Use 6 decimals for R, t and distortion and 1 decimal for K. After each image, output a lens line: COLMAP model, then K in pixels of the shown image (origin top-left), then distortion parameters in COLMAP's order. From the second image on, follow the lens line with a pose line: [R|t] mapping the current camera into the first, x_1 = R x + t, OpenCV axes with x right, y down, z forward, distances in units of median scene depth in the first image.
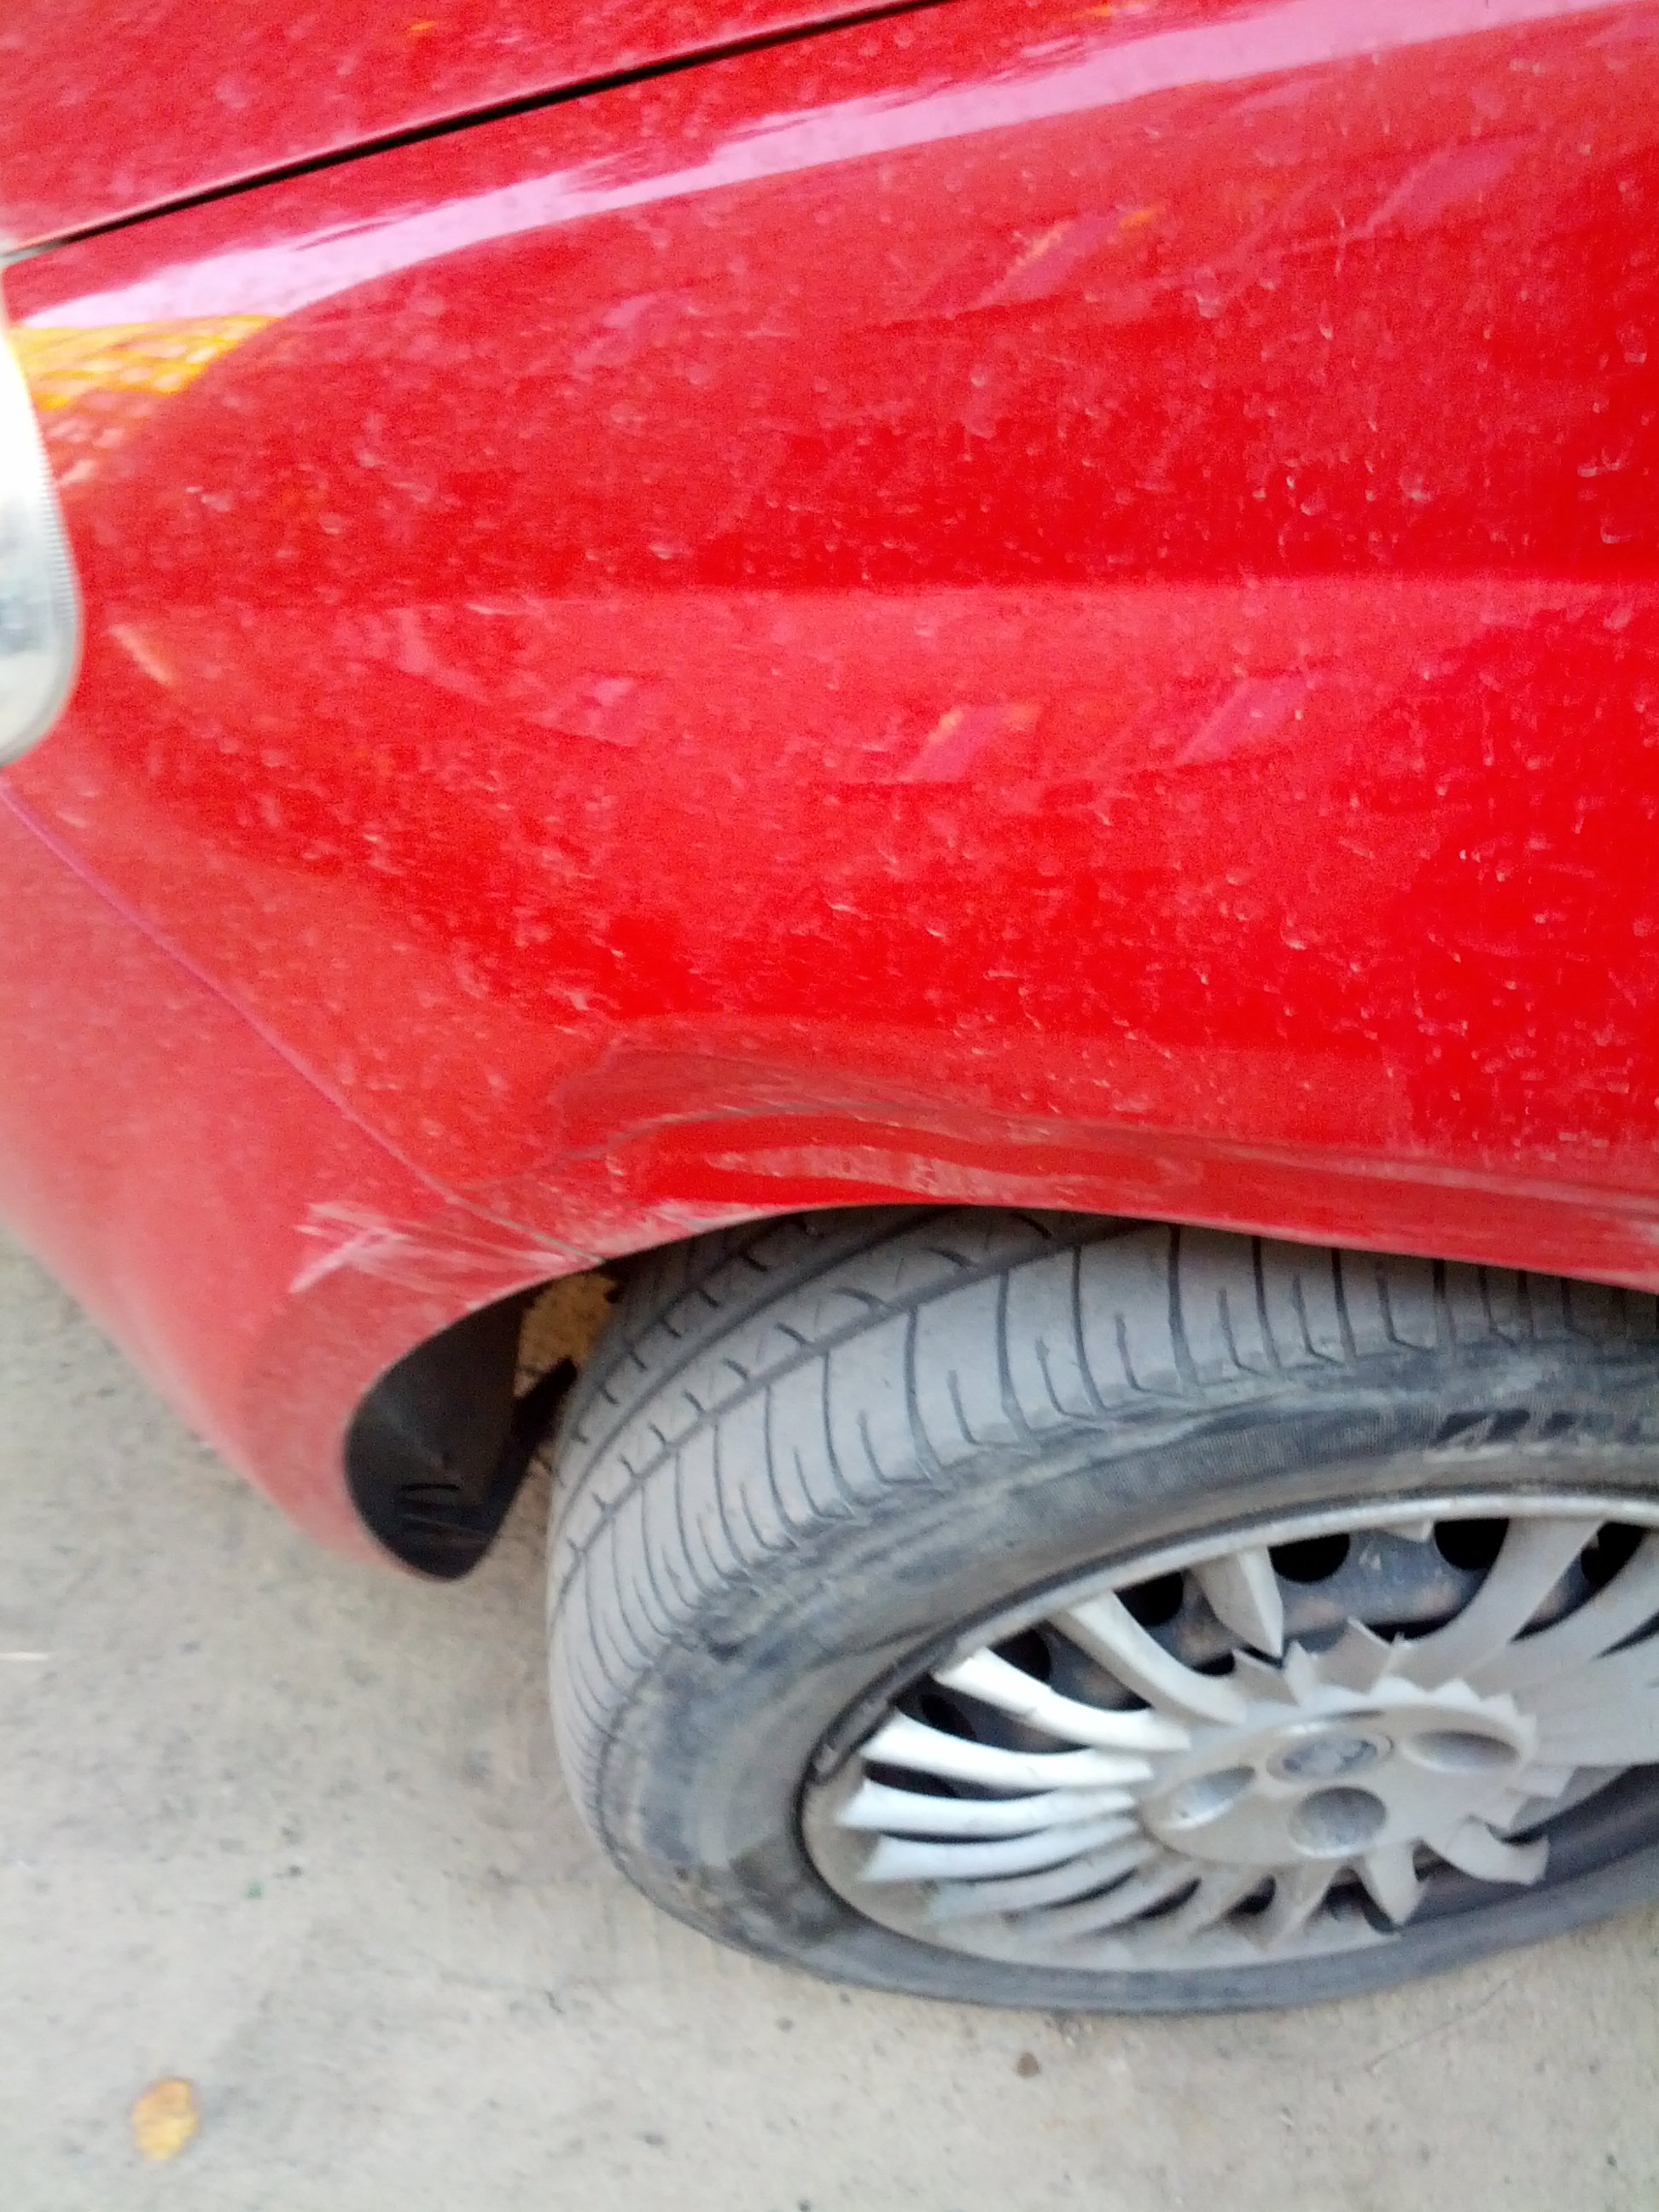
lens RADIAL K [[2080.6, 0, 937.2], [0, 2080.6, 1106.0], [0, 0, 1]] dist [0.012914, -0.080937]
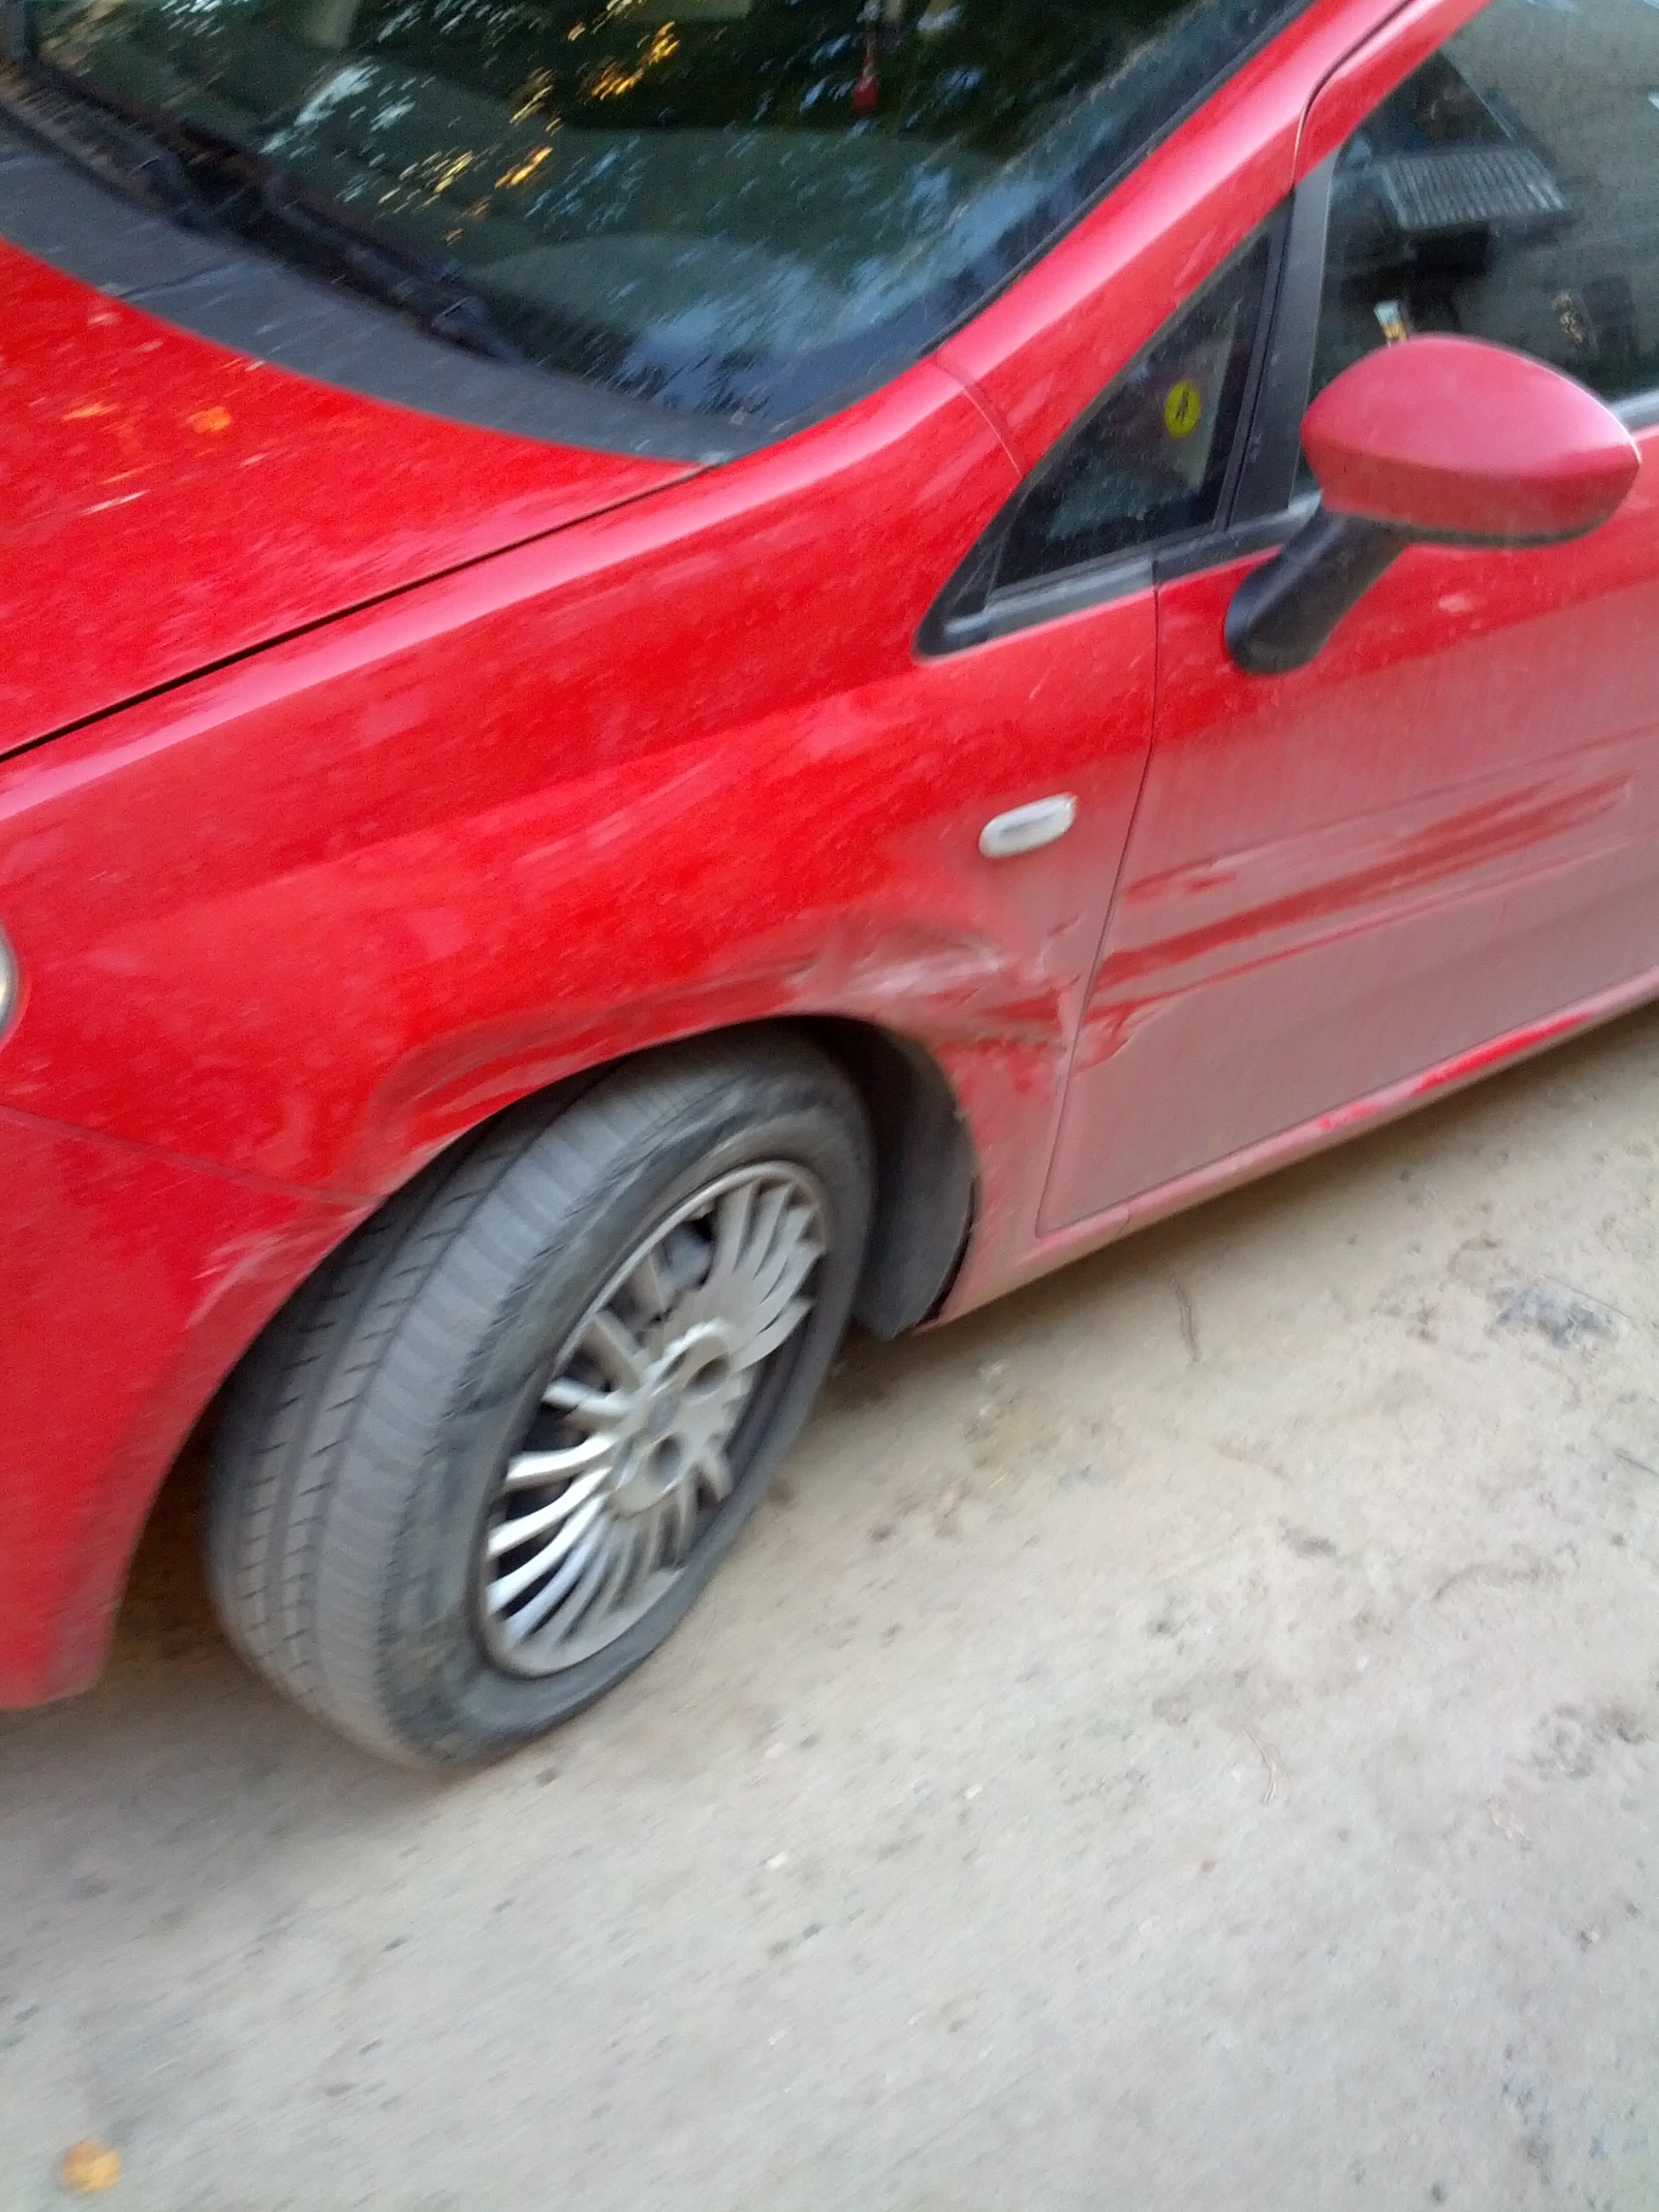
lens RADIAL K [[1849.8, 0, 829.5], [0, 1849.8, 1106.0], [0, 0, 1]] dist [0.003070, -0.003357]
pose [[0.631273, -0.313706, 0.709284, -0.904343], [0.464453, 0.885329, -0.021802, 0.186890], [-0.621110, 0.343192, 0.704586, -0.421947]]
